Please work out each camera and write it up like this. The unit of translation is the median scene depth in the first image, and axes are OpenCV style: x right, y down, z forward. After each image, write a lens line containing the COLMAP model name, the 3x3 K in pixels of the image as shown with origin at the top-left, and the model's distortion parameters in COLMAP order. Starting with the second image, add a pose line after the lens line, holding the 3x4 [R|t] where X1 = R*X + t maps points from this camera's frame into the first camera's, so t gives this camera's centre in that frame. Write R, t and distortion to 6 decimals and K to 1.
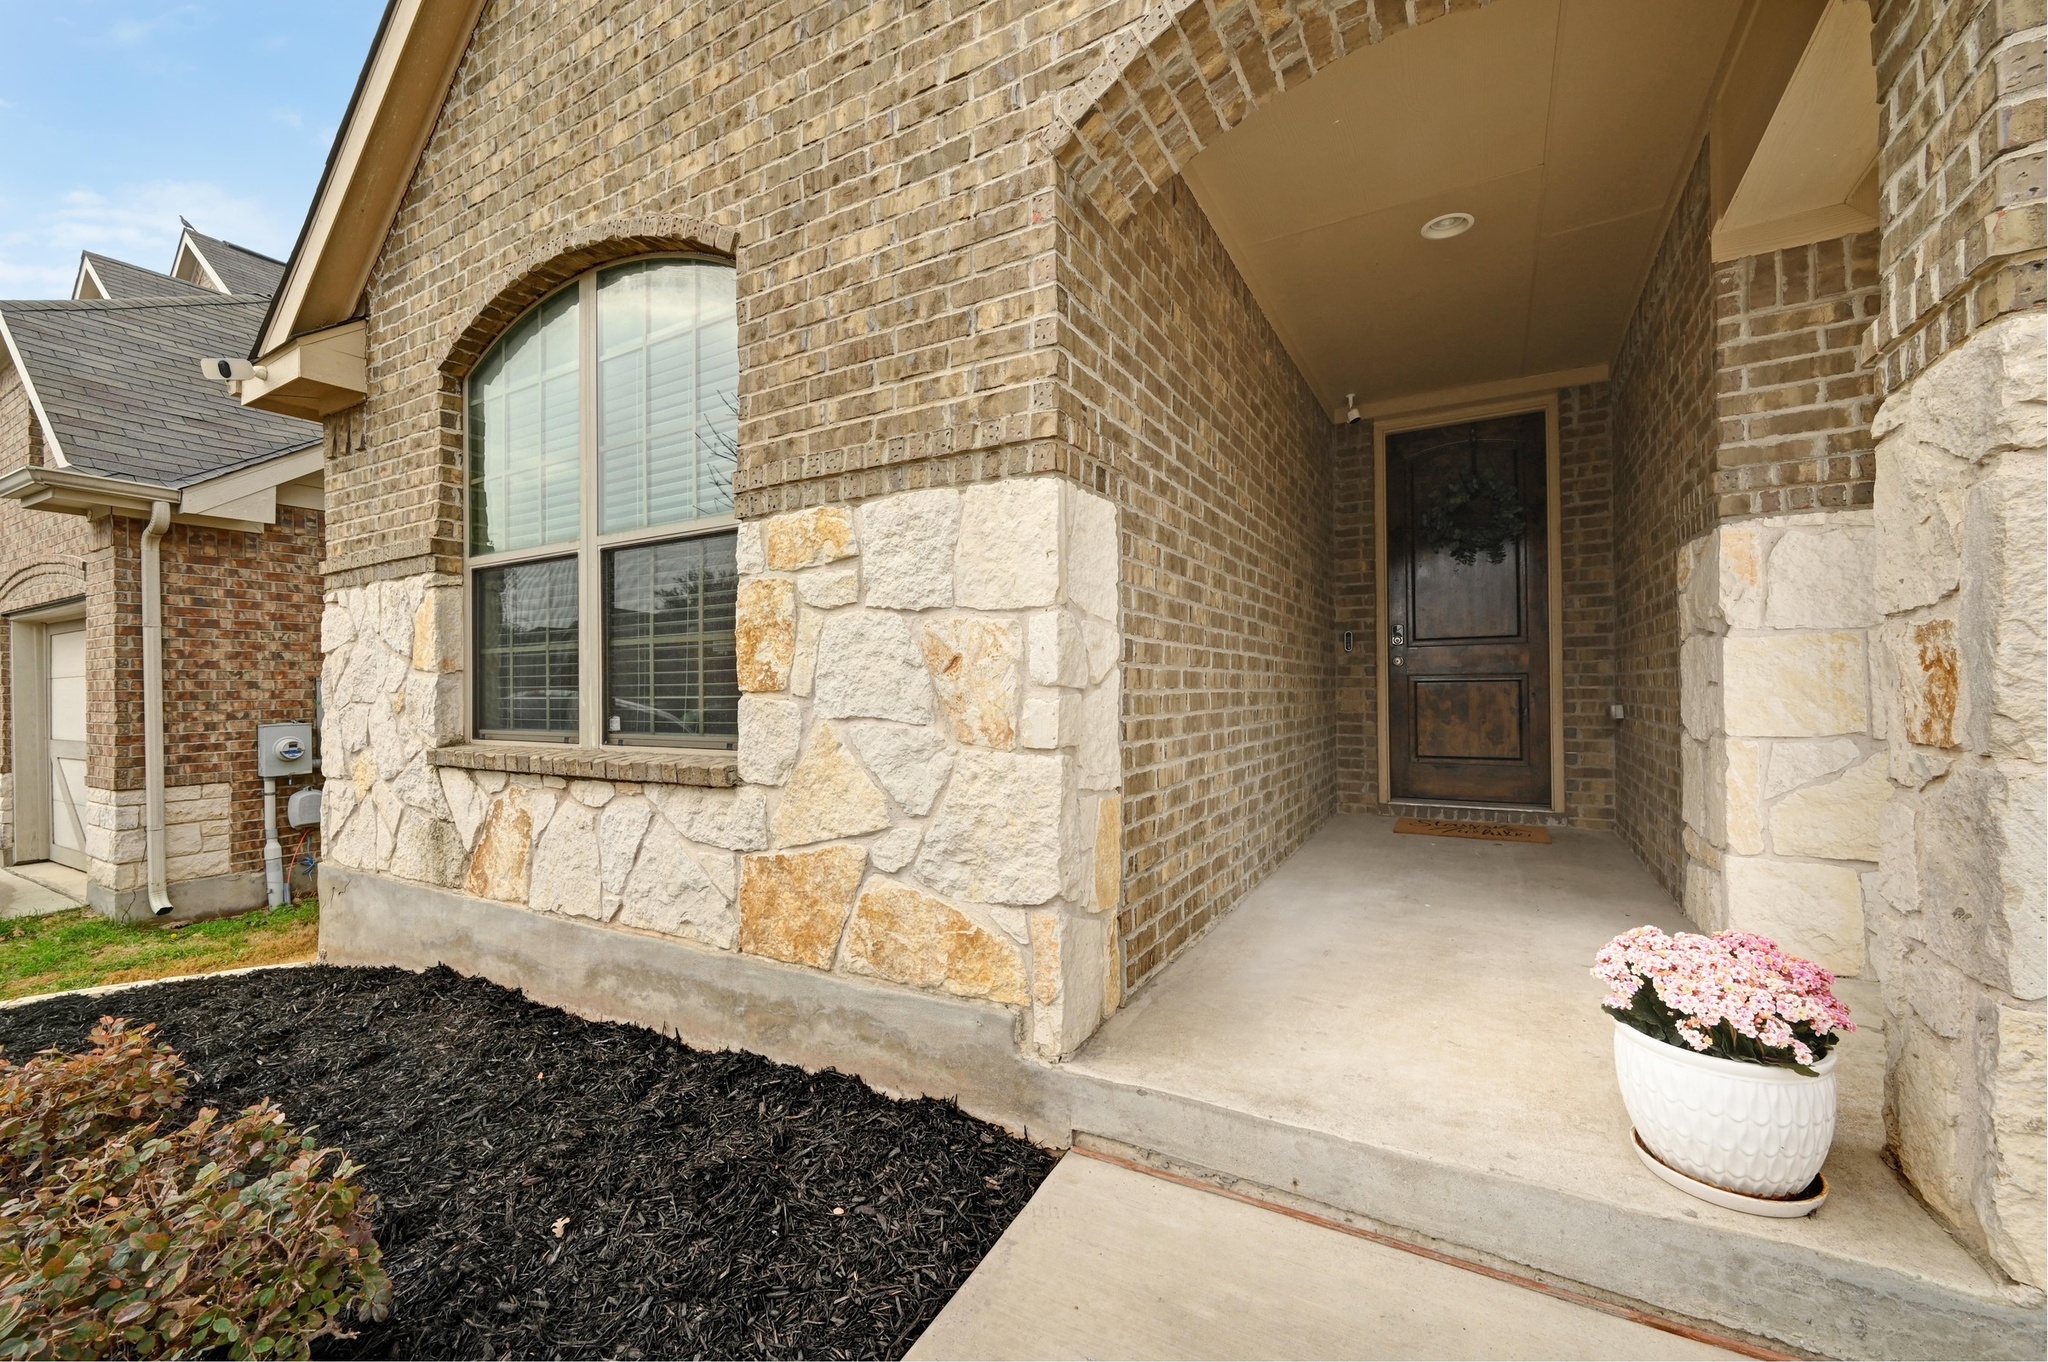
lens RADIAL K [[807.4, 0, 1023.9], [0, 807.4, 682.1], [0, 0, 1]] dist [0.001656, 0.000063]
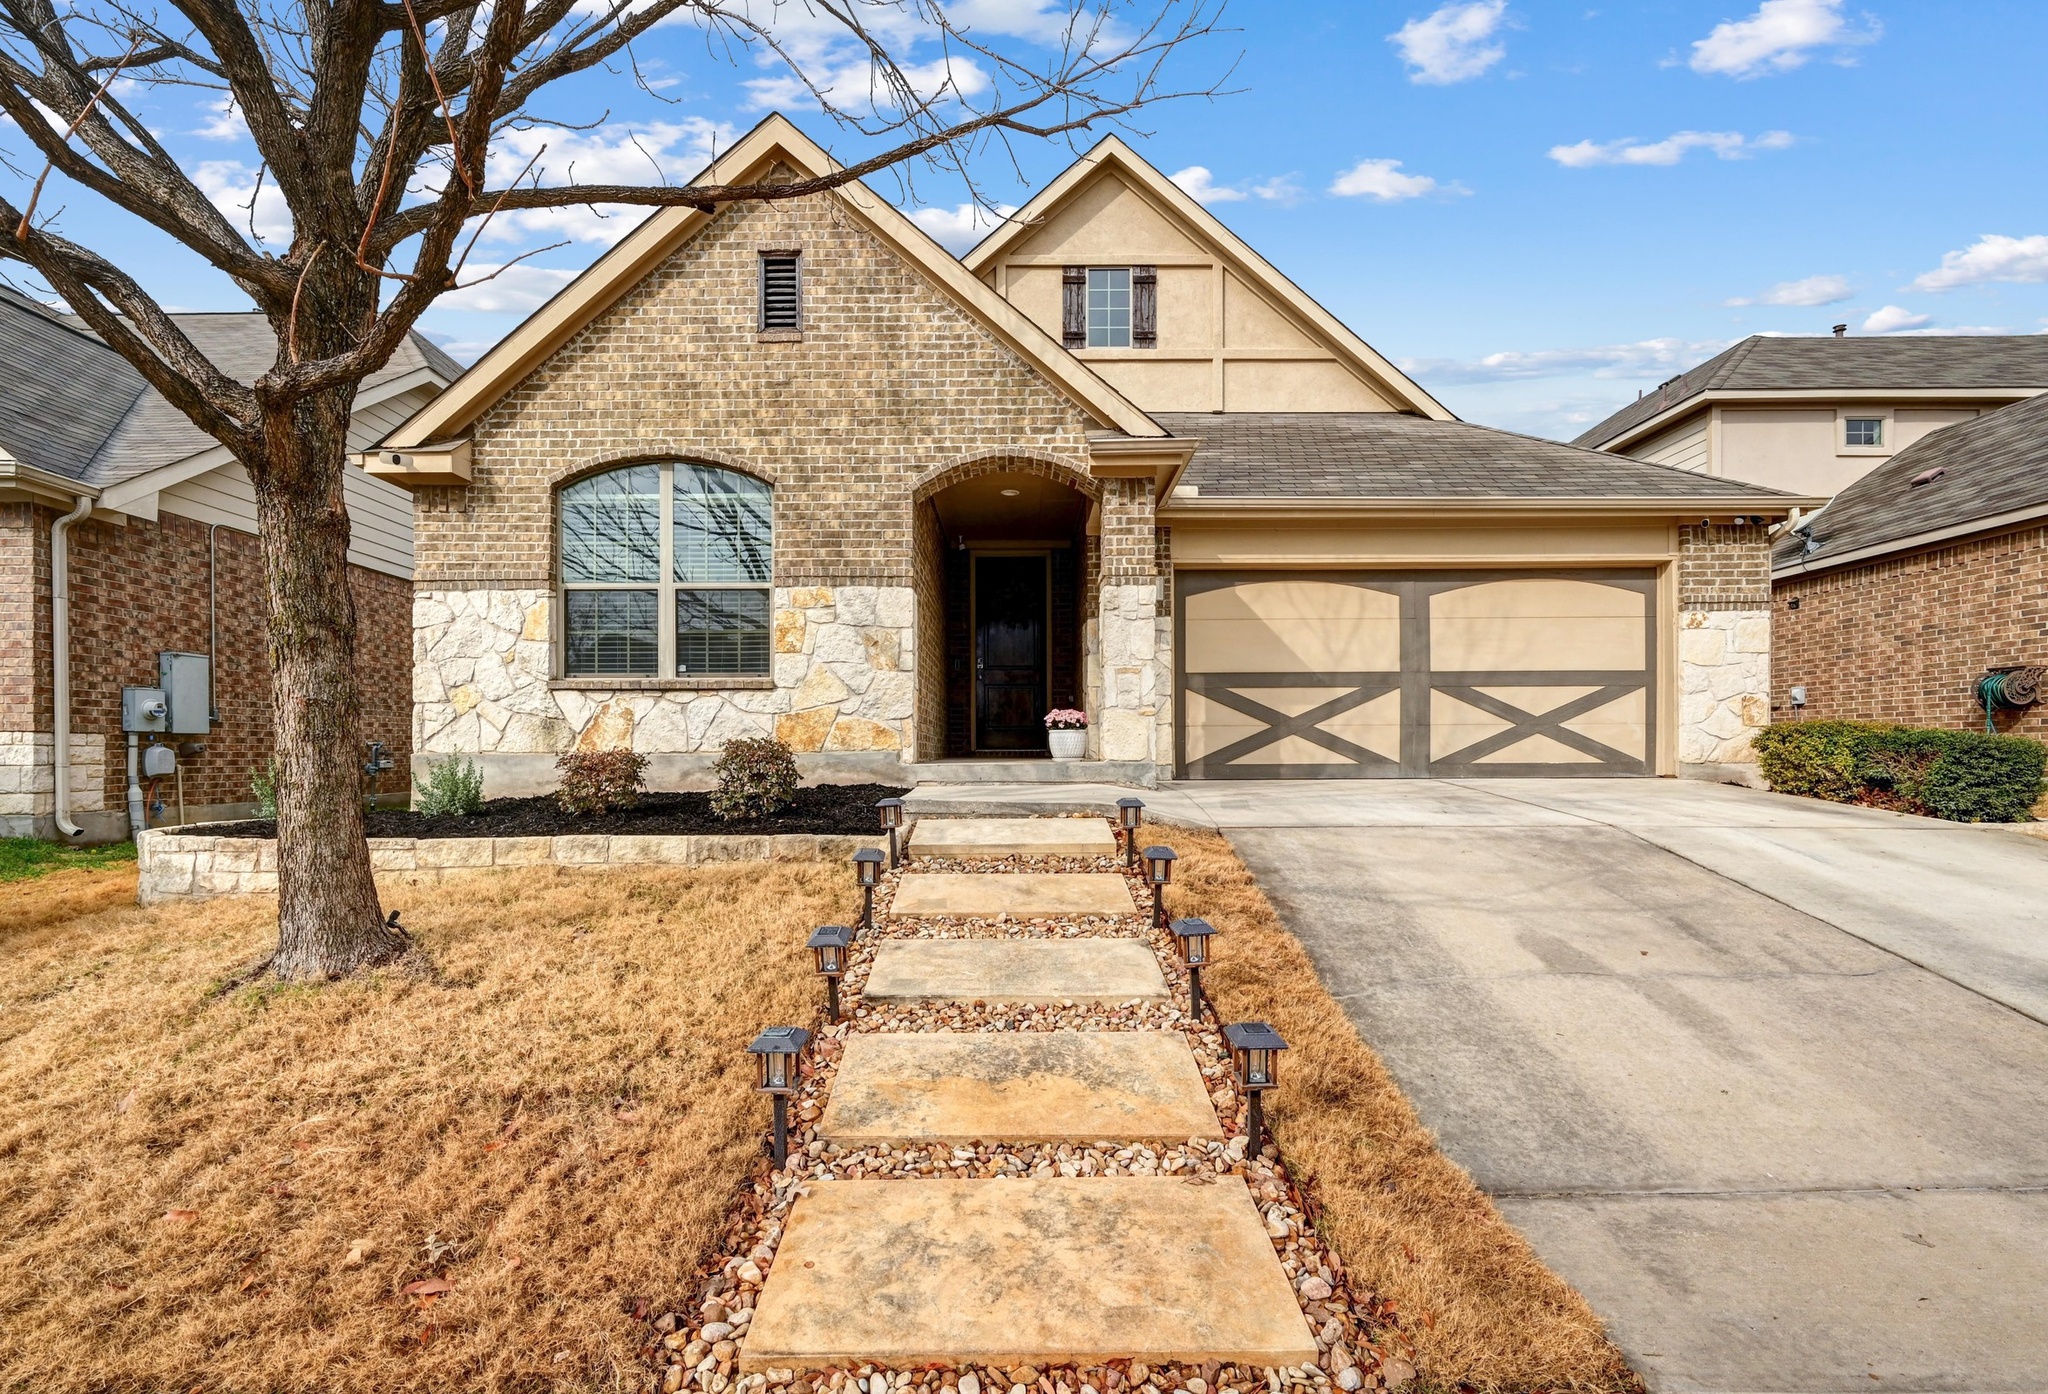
lens RADIAL K [[887.2, 0, 1005.1], [0, 887.2, 752.1], [0, 0, 1]] dist [-0.002580, 0.000004]
pose [[0.870831, 0.007378, 0.491526, -0.513788], [-0.009568, 0.999952, 0.001941, 0.148594], [-0.491489, -0.006393, 0.870861, -0.860829]]
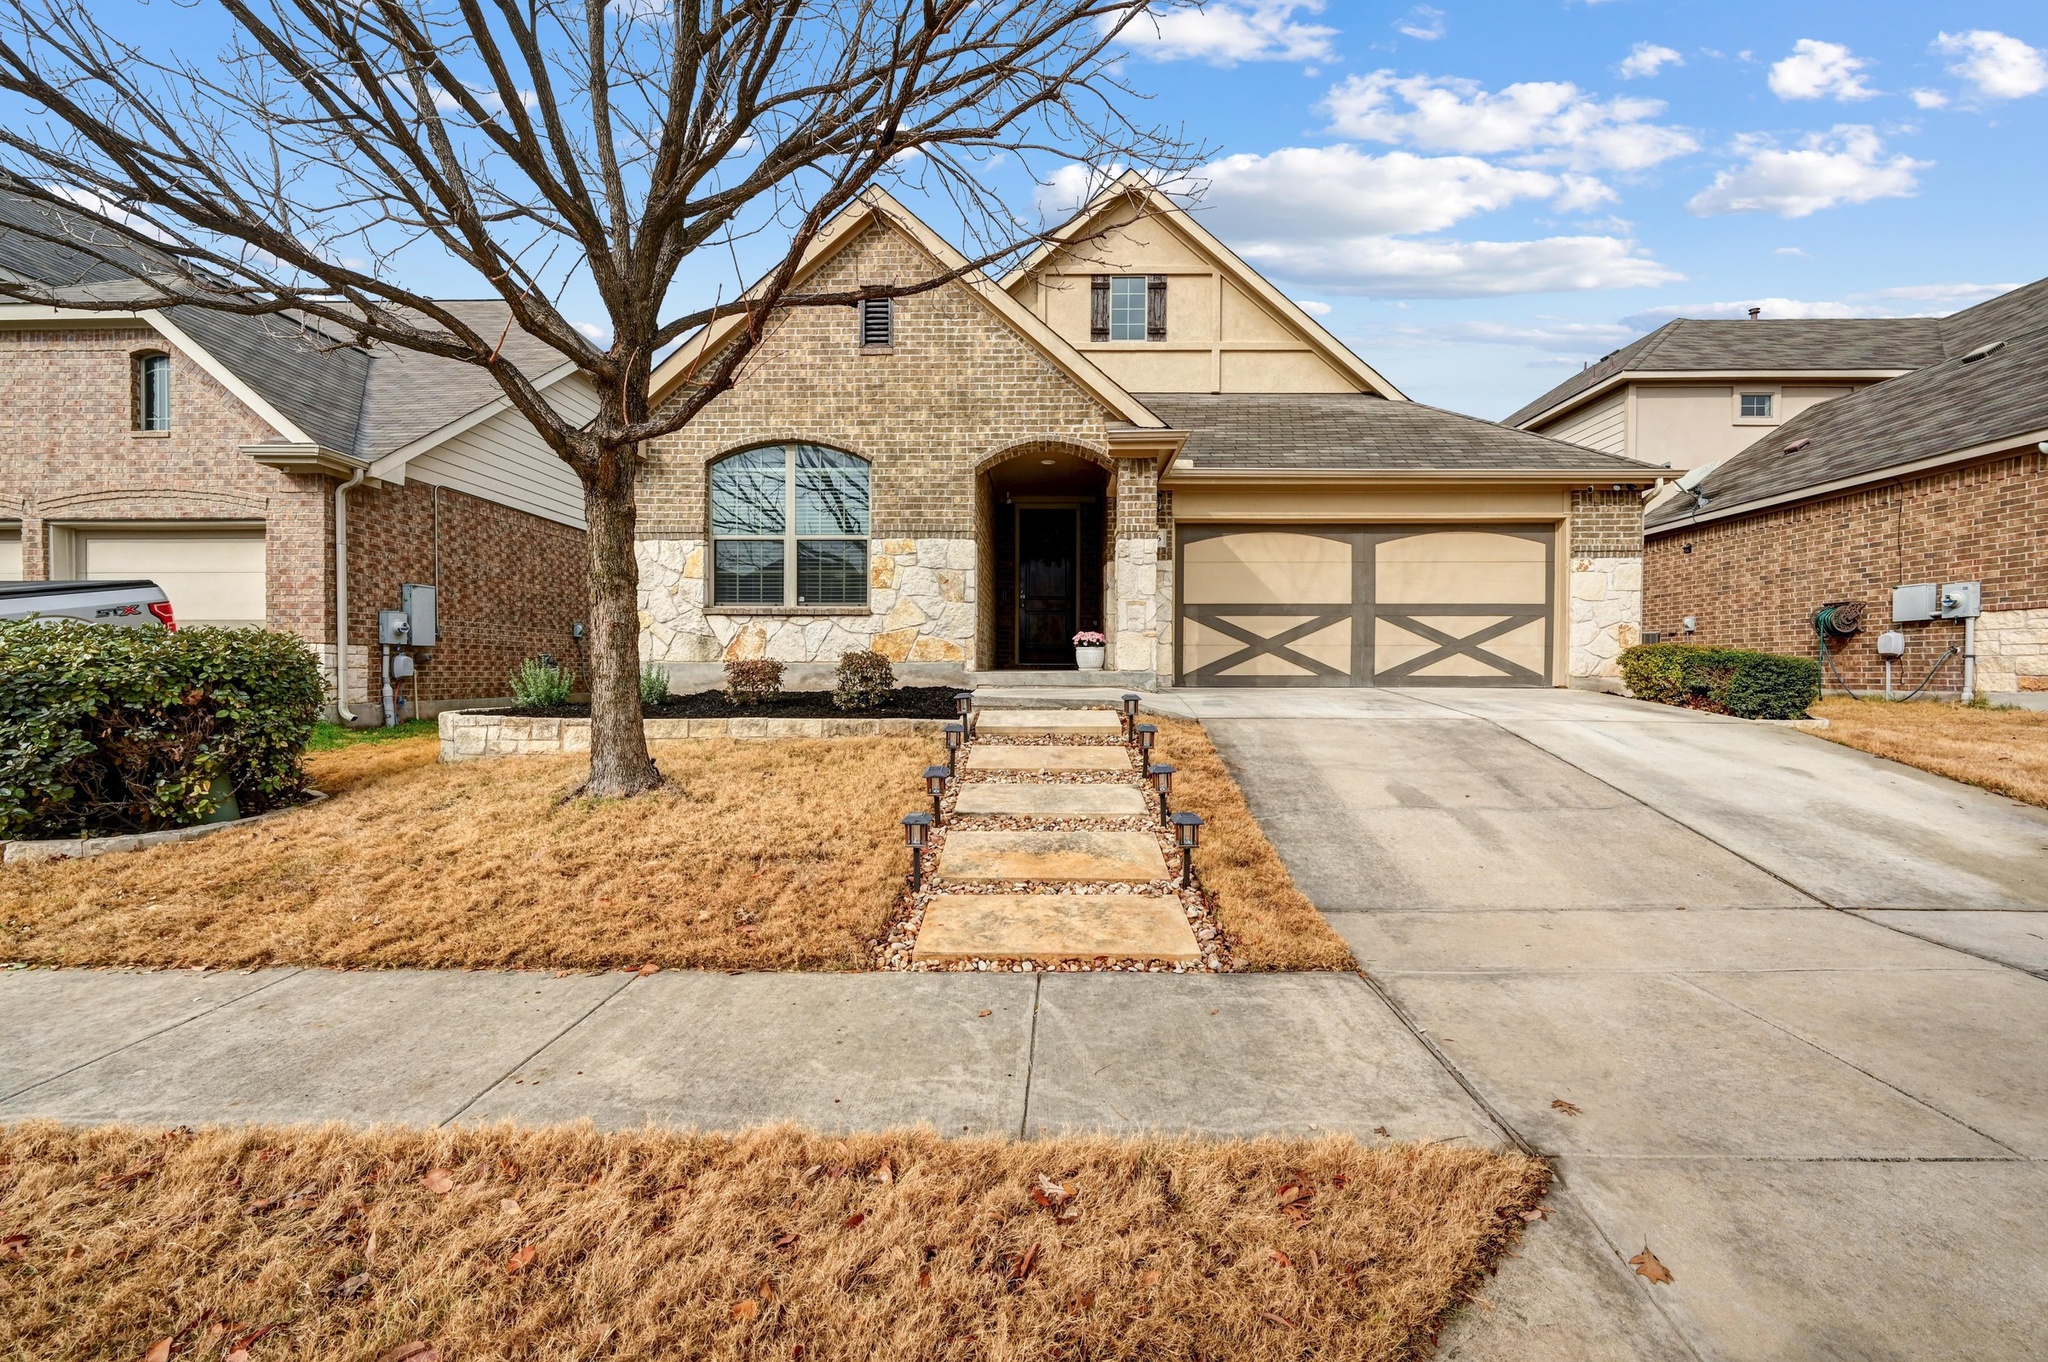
lens RADIAL K [[807.4, 0, 1023.1], [0, 807.4, 678.1], [0, 0, 1]] dist [0.001656, 0.000063]
pose [[0.881011, 0.008896, 0.473012, -0.657253], [-0.016786, 0.999781, 0.012462, 0.160716], [-0.472798, -0.018920, 0.880968, -1.104399]]
